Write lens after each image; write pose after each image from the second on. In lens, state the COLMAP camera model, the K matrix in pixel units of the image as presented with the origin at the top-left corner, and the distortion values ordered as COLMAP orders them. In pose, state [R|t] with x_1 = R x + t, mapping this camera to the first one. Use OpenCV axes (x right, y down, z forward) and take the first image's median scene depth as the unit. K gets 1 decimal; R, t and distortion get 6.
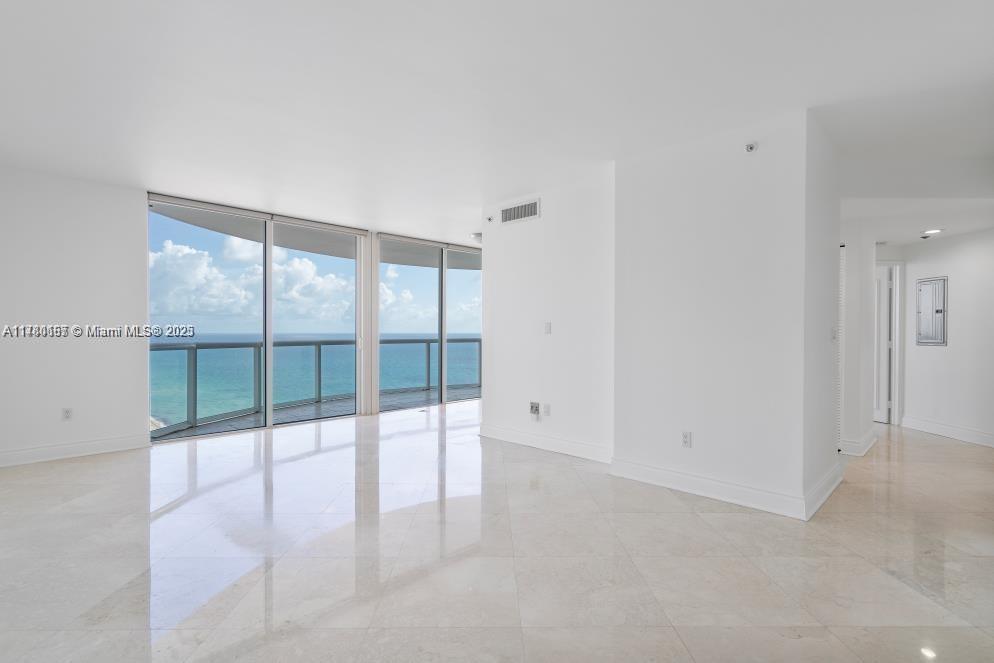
lens RADIAL K [[486.1, 0, 495.2], [0, 486.1, 331.6], [0, 0, 1]] dist [-0.002949, -0.000246]
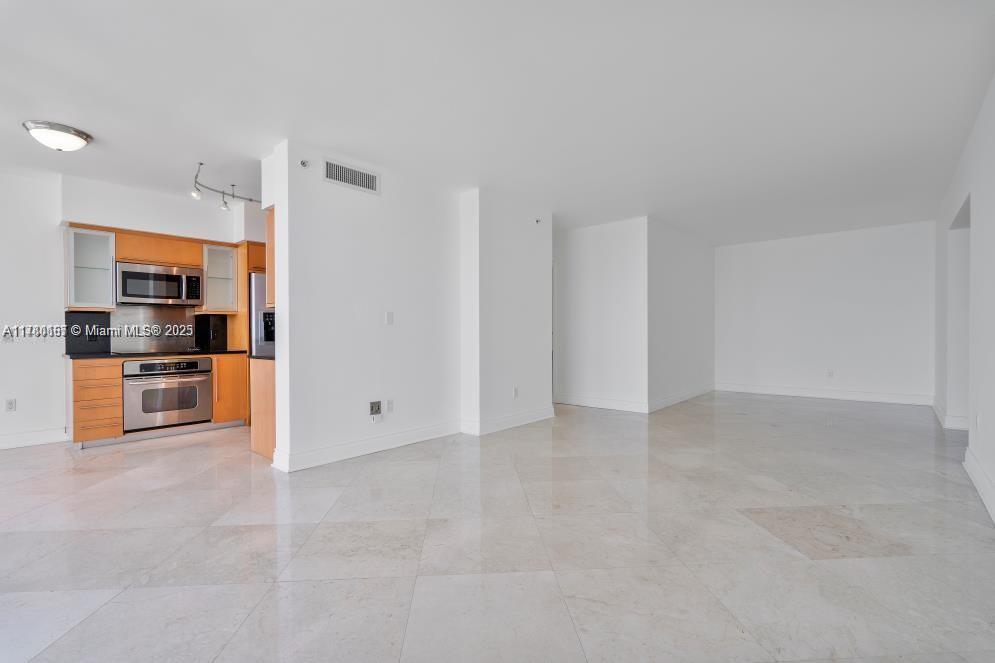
lens RADIAL K [[450.4, 0, 495.6], [0, 450.4, 335.0], [0, 0, 1]] dist [0.002430, 0.000248]
pose [[-0.060879, -0.006194, 0.998126, -0.771305], [0.003030, 0.999975, 0.006390, 0.020007], [-0.998141, 0.003413, -0.060859, 0.850191]]
